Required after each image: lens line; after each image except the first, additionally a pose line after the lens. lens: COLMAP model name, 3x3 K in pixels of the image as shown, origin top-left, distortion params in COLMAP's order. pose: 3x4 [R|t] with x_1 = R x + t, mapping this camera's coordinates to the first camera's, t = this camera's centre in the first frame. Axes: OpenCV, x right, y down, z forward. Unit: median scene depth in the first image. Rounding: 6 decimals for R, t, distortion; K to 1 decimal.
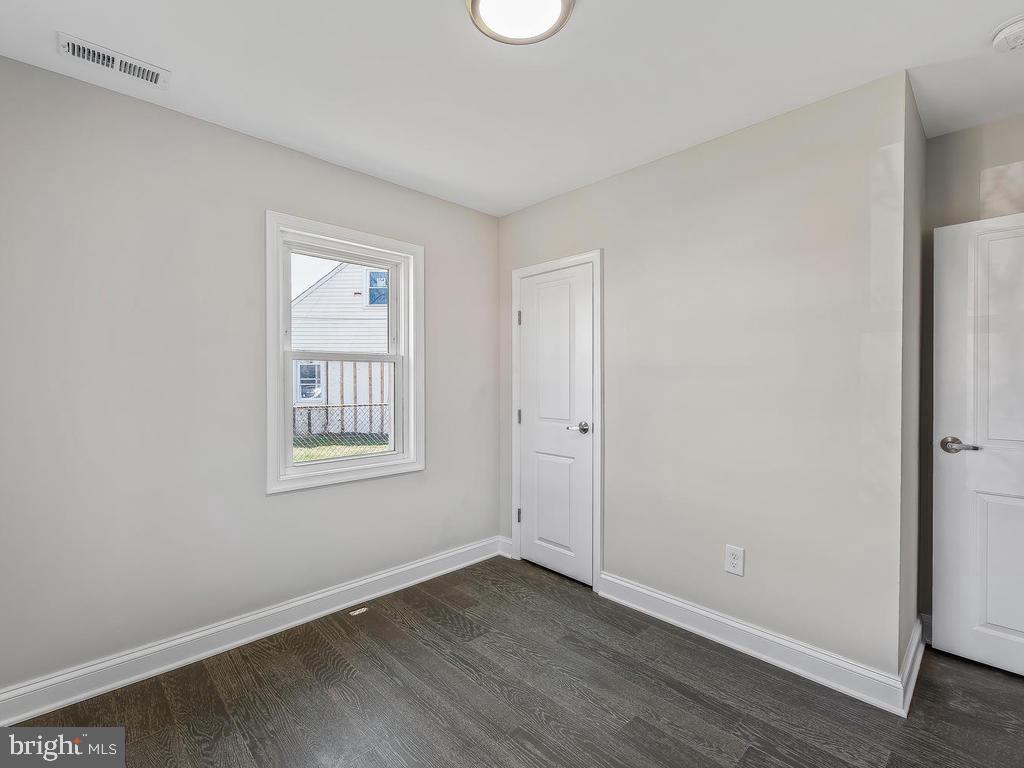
lens RADIAL K [[486.7, 0, 514.7], [0, 486.7, 382.2], [0, 0, 1]] dist [-0.000127, -0.001147]
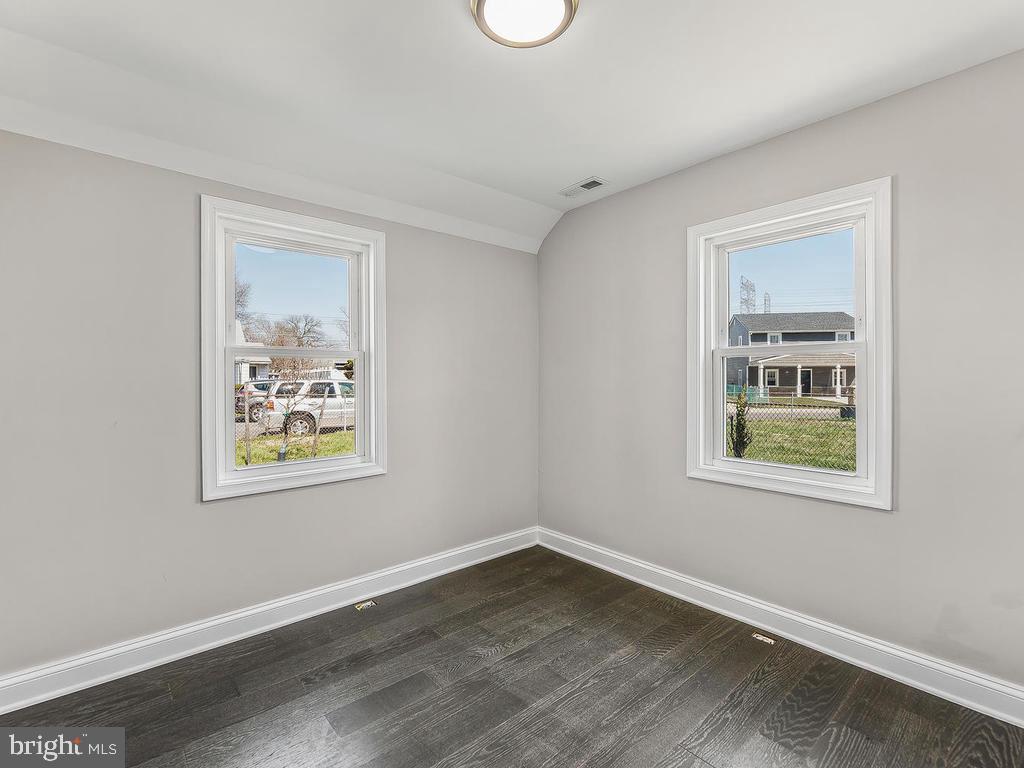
lens RADIAL K [[486.7, 0, 514.7], [0, 486.7, 382.2], [0, 0, 1]] dist [-0.000127, -0.001147]
pose [[-0.085074, 0.005059, -0.996362, 0.693322], [-0.007766, 0.999953, 0.005740, 0.005594], [0.996344, 0.008226, -0.085031, 0.725873]]
